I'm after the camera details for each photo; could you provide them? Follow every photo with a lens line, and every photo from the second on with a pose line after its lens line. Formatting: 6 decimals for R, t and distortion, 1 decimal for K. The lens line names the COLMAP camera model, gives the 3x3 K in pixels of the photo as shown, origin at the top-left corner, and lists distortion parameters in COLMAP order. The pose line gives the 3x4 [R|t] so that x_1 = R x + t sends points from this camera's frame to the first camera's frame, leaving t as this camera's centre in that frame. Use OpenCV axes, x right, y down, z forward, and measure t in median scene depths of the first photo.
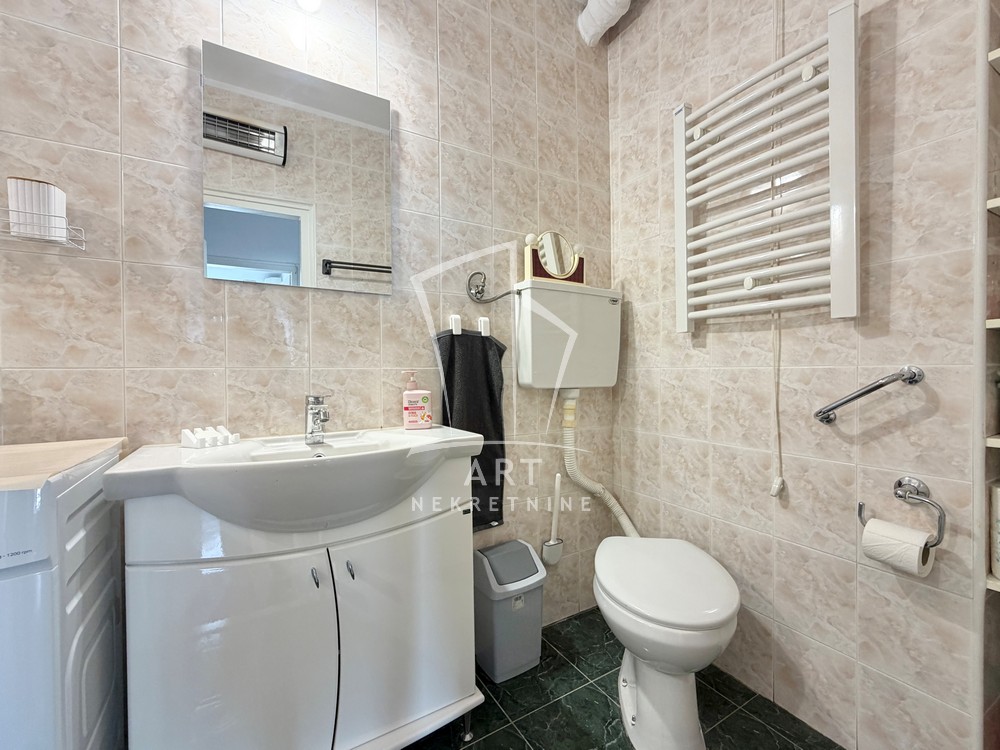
lens RADIAL K [[425.0, 0, 488.3], [0, 425.0, 376.8], [0, 0, 1]] dist [-0.002140, -0.000510]
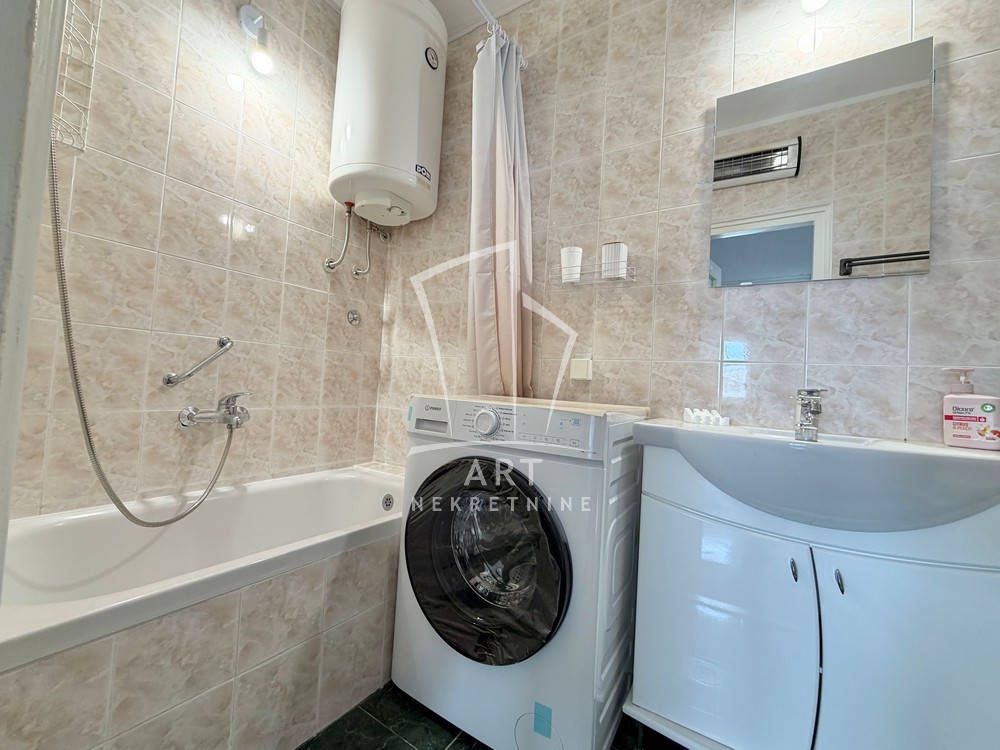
lens RADIAL K [[400.9, 0, 496.0], [0, 400.9, 376.6], [0, 0, 1]] dist [-0.000538, -0.000366]
pose [[0.454489, 0.017029, -0.890590, 0.086226], [-0.072059, 0.997243, -0.017706, 0.083128], [0.887833, 0.072222, 0.454463, -0.057540]]
